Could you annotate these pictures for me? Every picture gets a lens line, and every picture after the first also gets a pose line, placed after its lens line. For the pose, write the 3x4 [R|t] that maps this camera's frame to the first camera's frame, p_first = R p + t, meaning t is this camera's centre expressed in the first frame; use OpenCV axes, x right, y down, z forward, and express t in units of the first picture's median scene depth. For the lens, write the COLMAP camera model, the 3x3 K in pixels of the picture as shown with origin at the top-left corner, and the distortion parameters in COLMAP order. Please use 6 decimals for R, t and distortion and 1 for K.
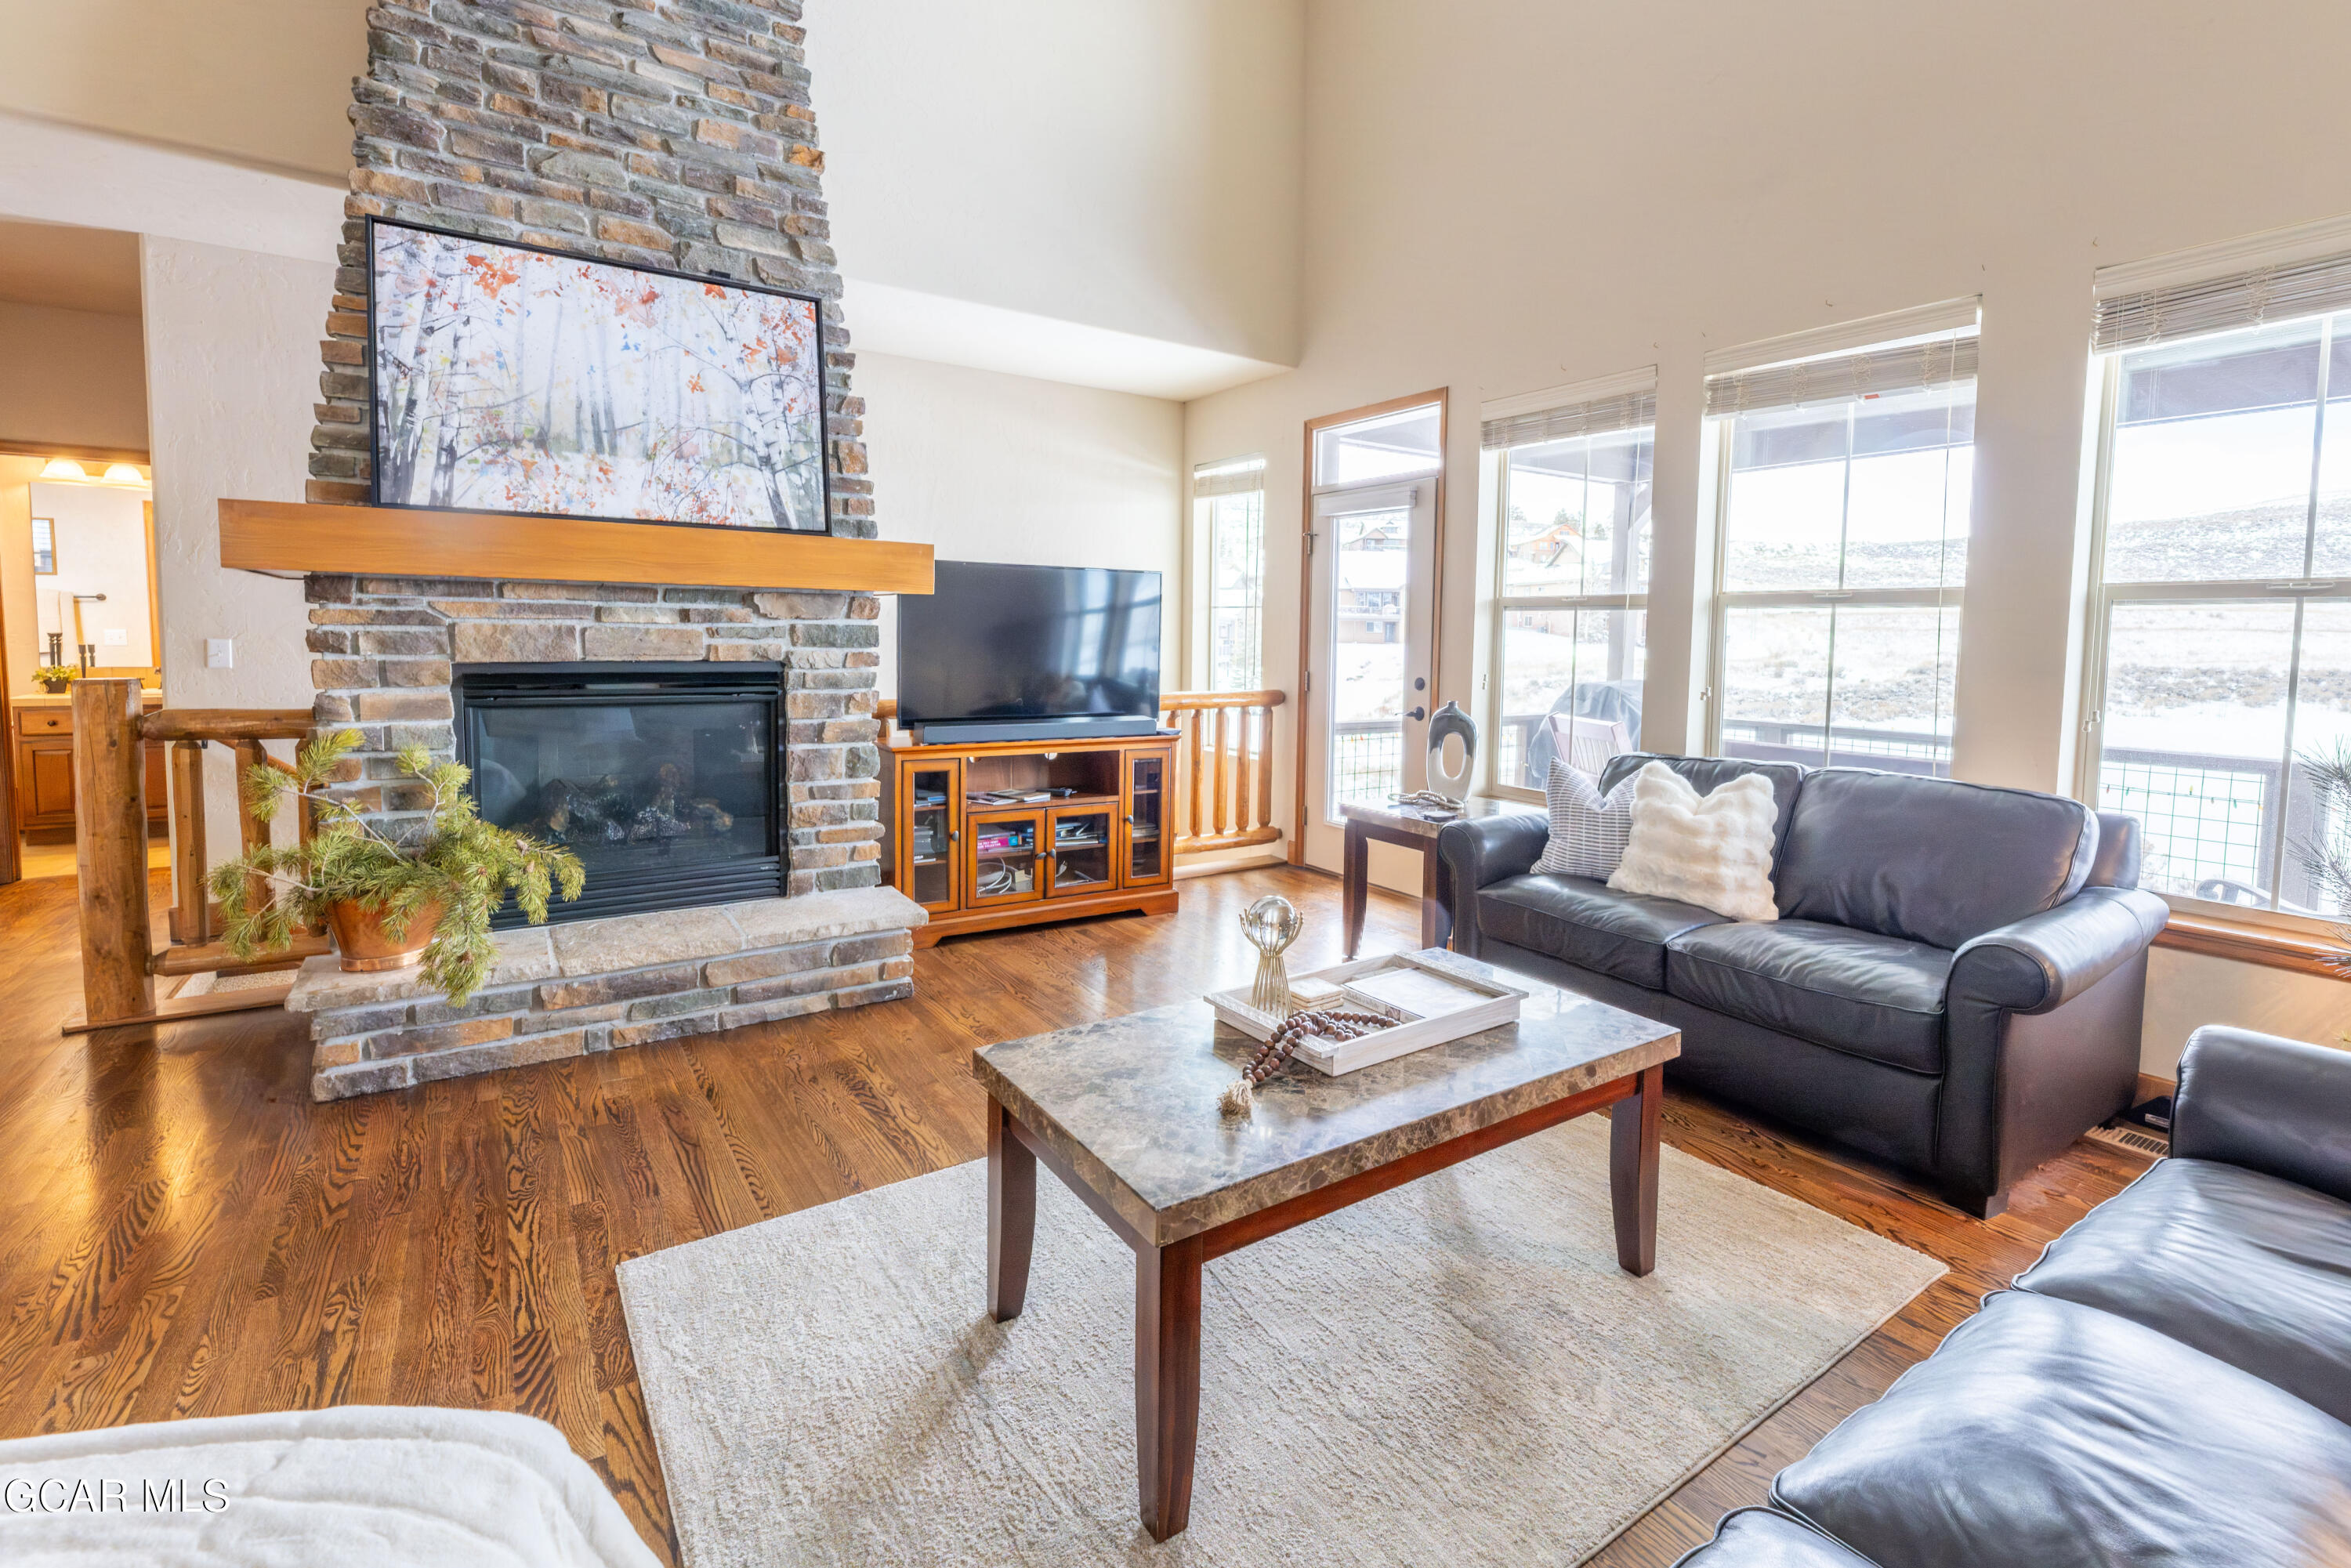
lens RADIAL K [[1133.3, 0, 1253.1], [0, 1133.3, 706.7], [0, 0, 1]] dist [-0.005648, 0.001882]
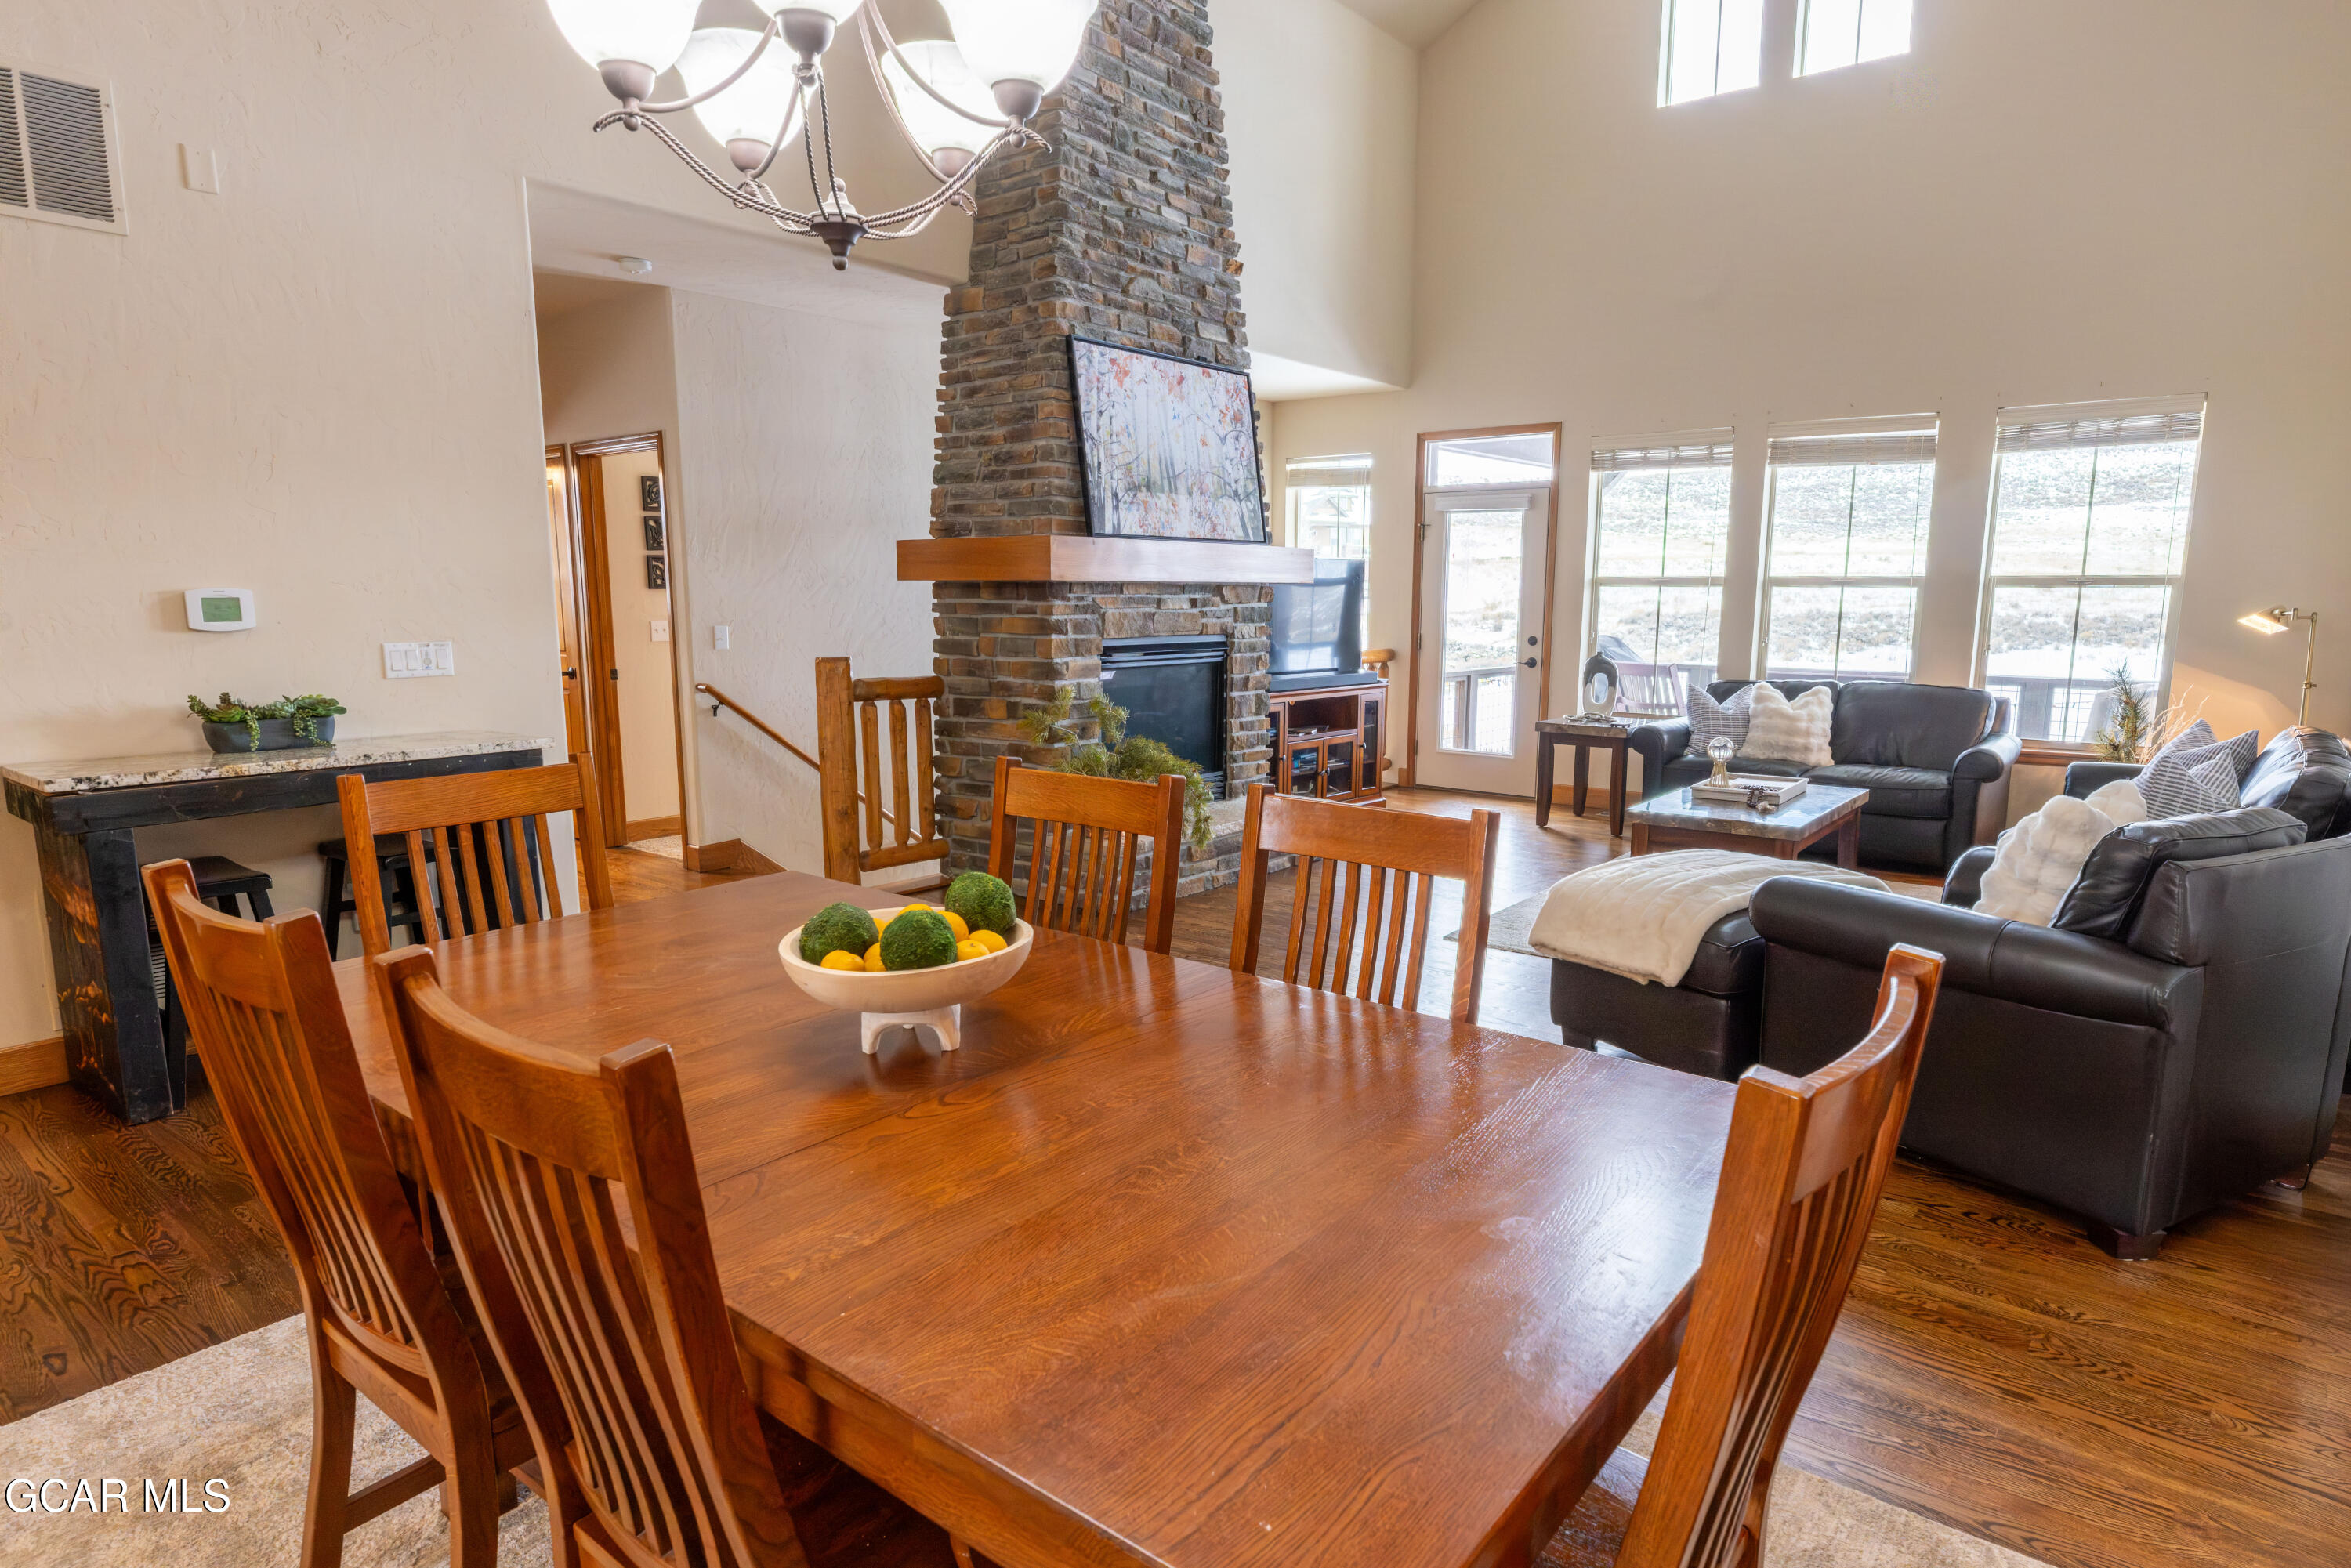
lens RADIAL K [[1538.3, 0, 1222.3], [0, 1538.3, 855.1], [0, 0, 1]] dist [-0.001971, -0.006228]
pose [[0.946634, -0.067492, 0.315165, -1.091065], [0.031679, 0.992578, 0.117408, 0.009596], [-0.320750, -0.101159, 0.941747, -0.880208]]
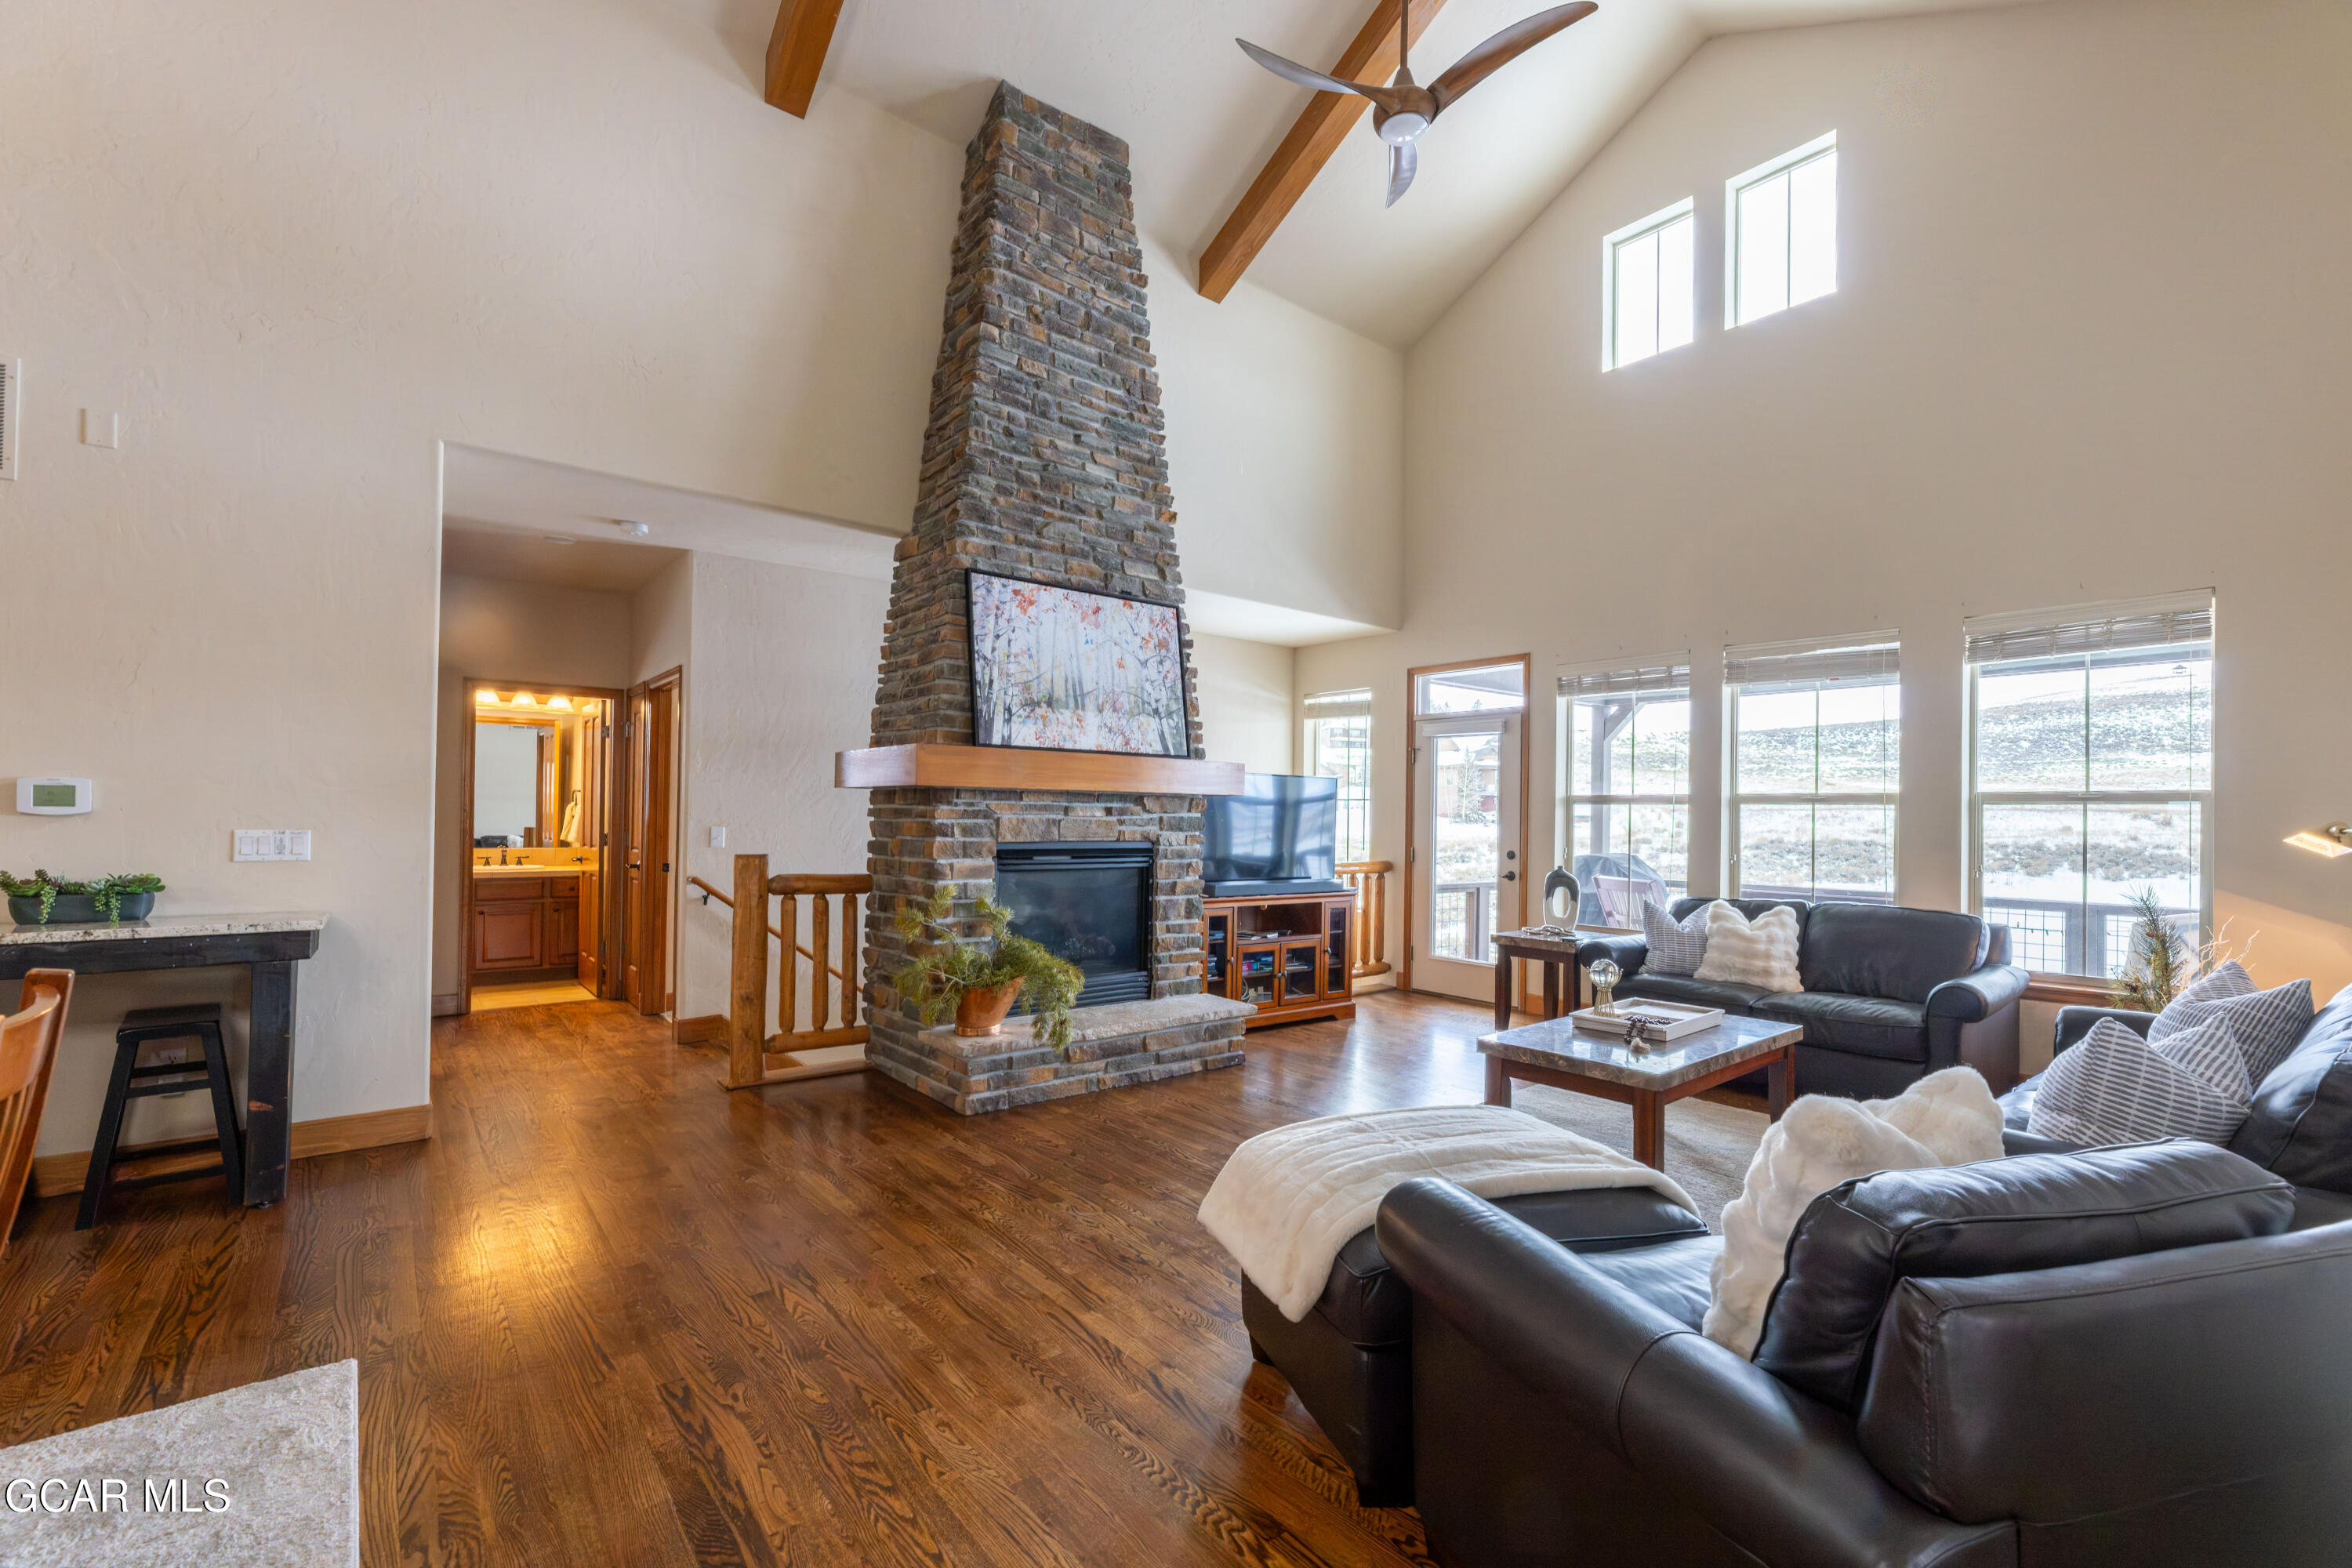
lens RADIAL K [[1133.8, 0, 1184.0], [0, 1133.8, 787.3], [0, 0, 1]] dist [-0.005648, 0.001882]
pose [[0.996298, -0.000044, 0.085969, -0.524353], [0.007501, 0.996231, -0.086412, 0.020635], [-0.085641, 0.086737, 0.992543, -0.533573]]
